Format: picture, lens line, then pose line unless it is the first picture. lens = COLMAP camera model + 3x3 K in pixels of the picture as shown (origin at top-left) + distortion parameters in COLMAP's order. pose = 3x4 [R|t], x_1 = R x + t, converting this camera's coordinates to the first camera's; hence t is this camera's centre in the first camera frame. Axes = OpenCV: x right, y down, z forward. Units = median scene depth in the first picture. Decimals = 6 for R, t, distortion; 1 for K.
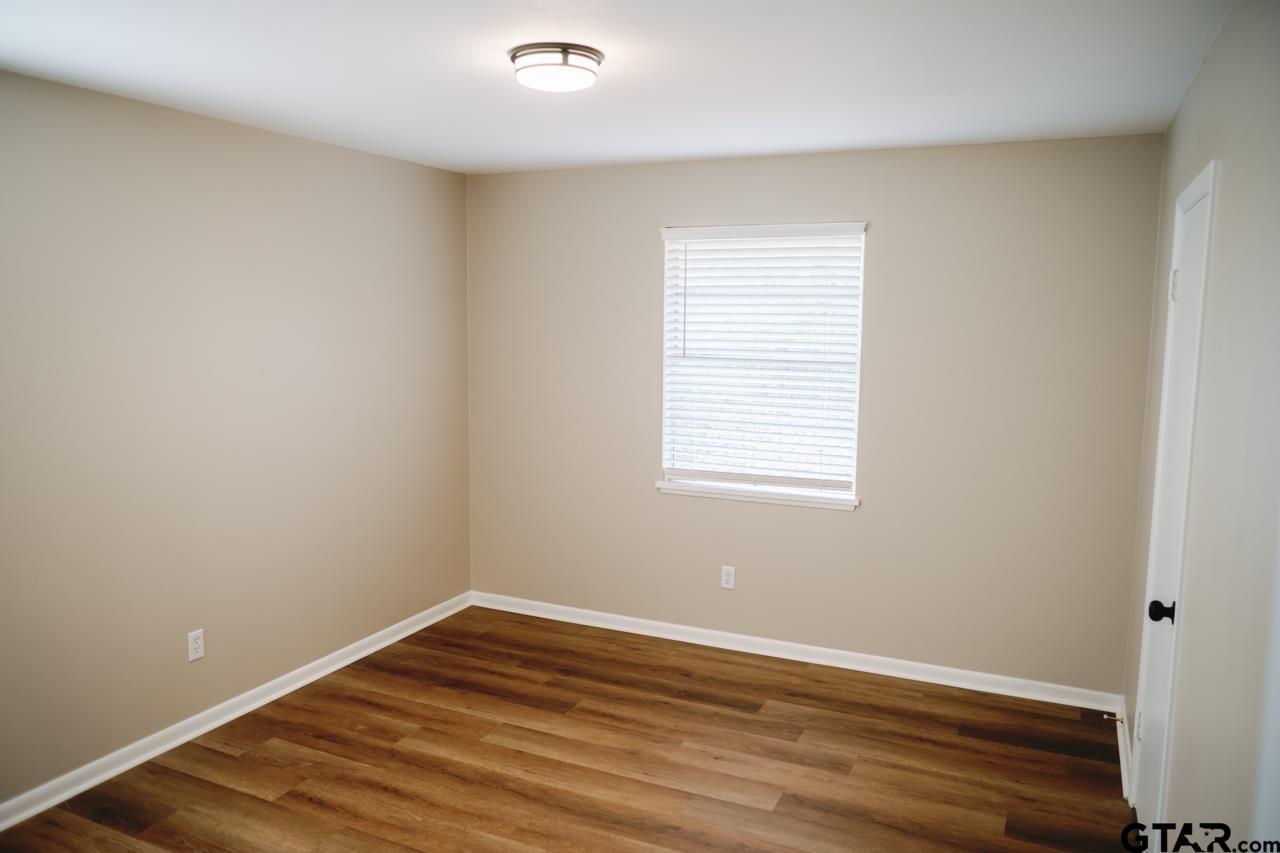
lens RADIAL K [[938.6, 0, 611.8], [0, 938.6, 432.0], [0, 0, 1]] dist [-0.045674, 0.052447]
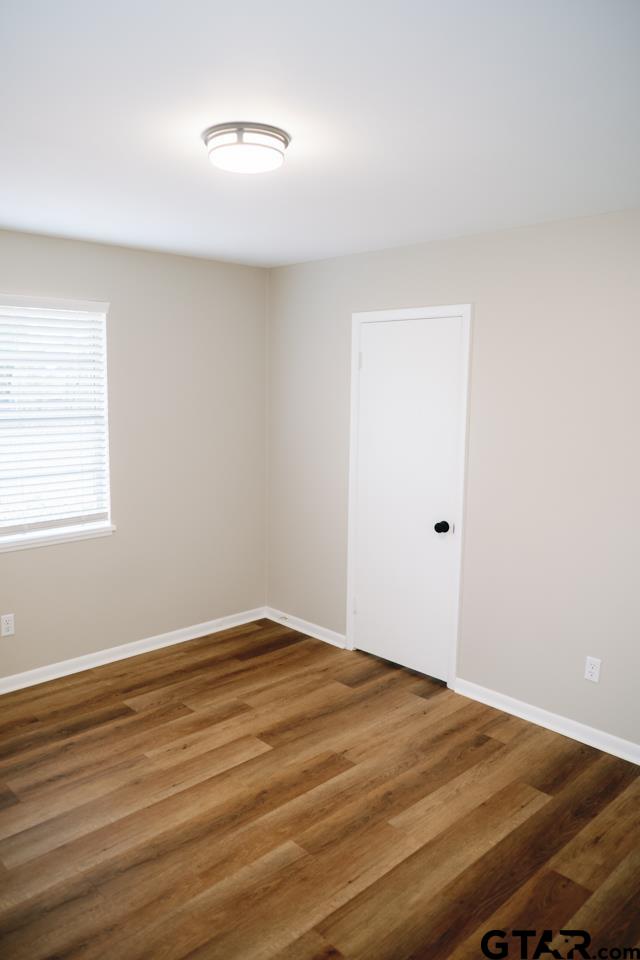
lens RADIAL K [[704.0, 0, 320.6], [0, 704.0, 484.9], [0, 0, 1]] dist [-0.045674, 0.052447]
pose [[0.333341, -0.138109, 0.932636, -0.567601], [0.111434, 0.988050, 0.106487, -0.056075], [-0.936198, 0.068431, 0.344747, 0.457711]]
